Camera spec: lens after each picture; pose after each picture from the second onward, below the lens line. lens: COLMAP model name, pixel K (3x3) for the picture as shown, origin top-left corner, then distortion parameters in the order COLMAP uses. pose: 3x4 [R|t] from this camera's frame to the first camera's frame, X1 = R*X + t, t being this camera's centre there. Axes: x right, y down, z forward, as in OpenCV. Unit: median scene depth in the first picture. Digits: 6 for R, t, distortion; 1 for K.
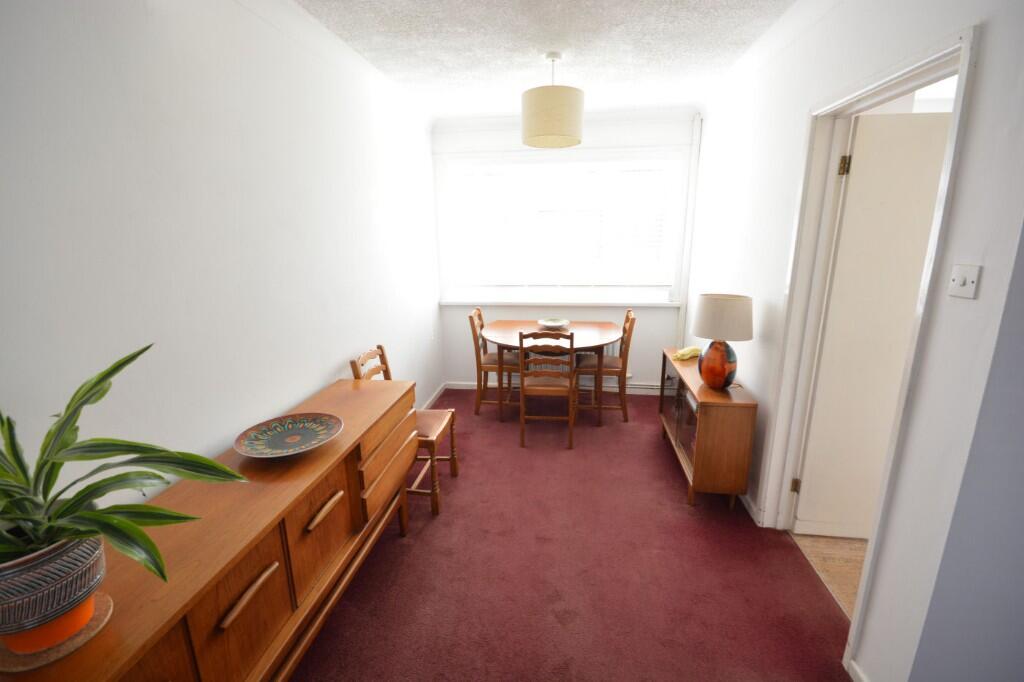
lens RADIAL K [[458.0, 0, 512.0], [0, 458.0, 341.0], [0, 0, 1]] dist [0.012893, -0.000885]
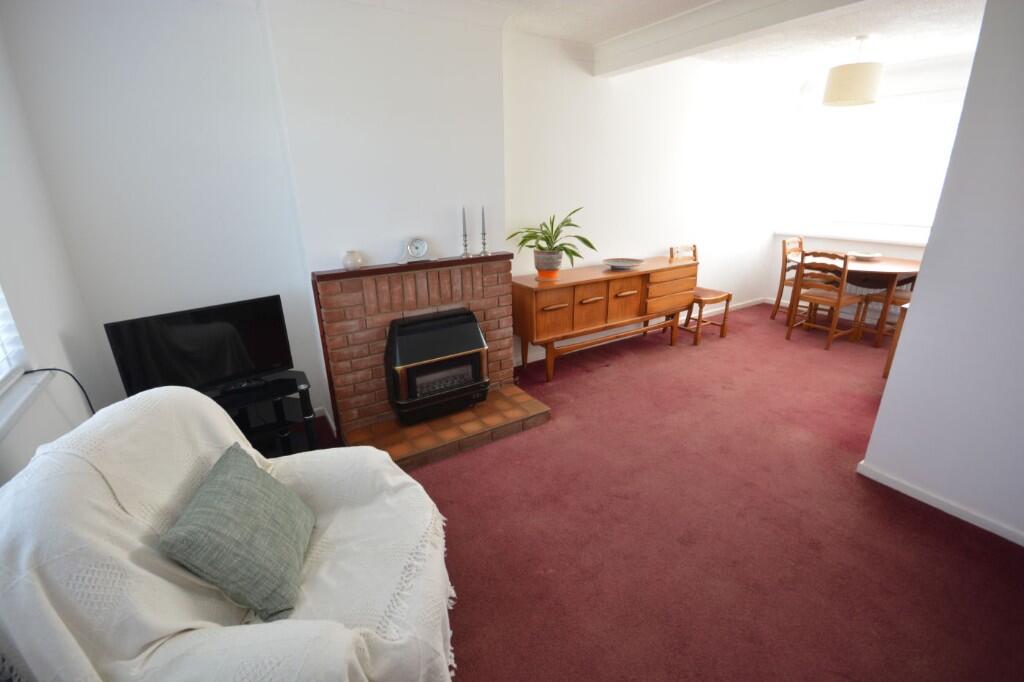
lens RADIAL K [[458.0, 0, 512.0], [0, 458.0, 341.0], [0, 0, 1]] dist [0.012893, -0.000885]
pose [[0.646813, 0.260730, -0.716696, 0.621007], [-0.180007, 0.965387, 0.188746, 0.167288], [0.741101, 0.006927, 0.671358, -0.657736]]
